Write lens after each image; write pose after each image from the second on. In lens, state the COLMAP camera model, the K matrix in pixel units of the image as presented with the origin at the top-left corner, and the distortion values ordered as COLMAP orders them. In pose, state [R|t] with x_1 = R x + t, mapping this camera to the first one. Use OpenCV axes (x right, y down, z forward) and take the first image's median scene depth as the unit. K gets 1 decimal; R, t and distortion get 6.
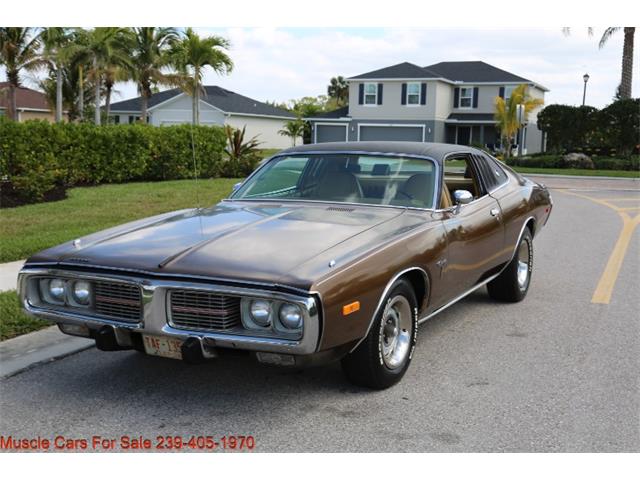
lens RADIAL K [[820.0, 0, 313.7], [0, 820.0, 241.9], [0, 0, 1]] dist [0.024629, 0.000000]
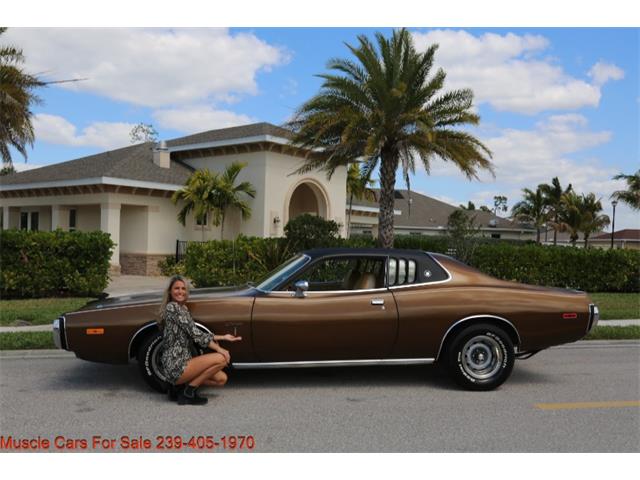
lens RADIAL K [[601.8, 0, 315.7], [0, 601.8, 242.8], [0, 0, 1]] dist [0.016508, 0.000000]
pose [[0.575105, -0.021082, -0.817808, 0.066487], [-0.109678, 0.988656, -0.102614, -0.001093], [0.810694, 0.148709, 0.566269, 0.025754]]
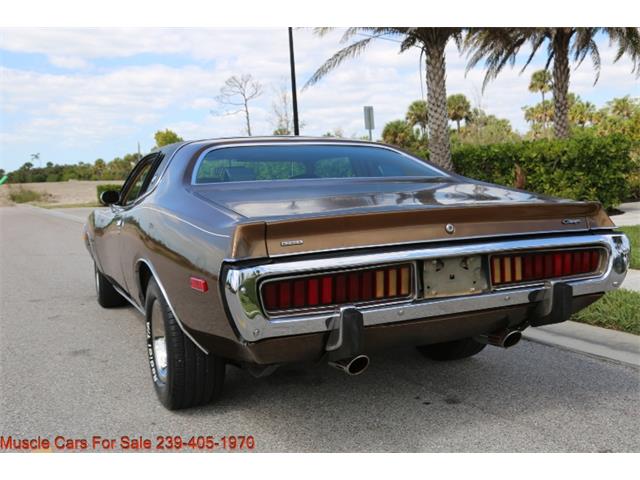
lens RADIAL K [[639.1, 0, 328.0], [0, 639.1, 242.3], [0, 0, 1]] dist [0.031507, 0.000000]
pose [[-0.588811, 0.083338, -0.803963, 0.044148], [-0.080913, 0.983596, 0.161218, -0.009918], [0.804211, 0.159978, -0.572409, 0.112013]]
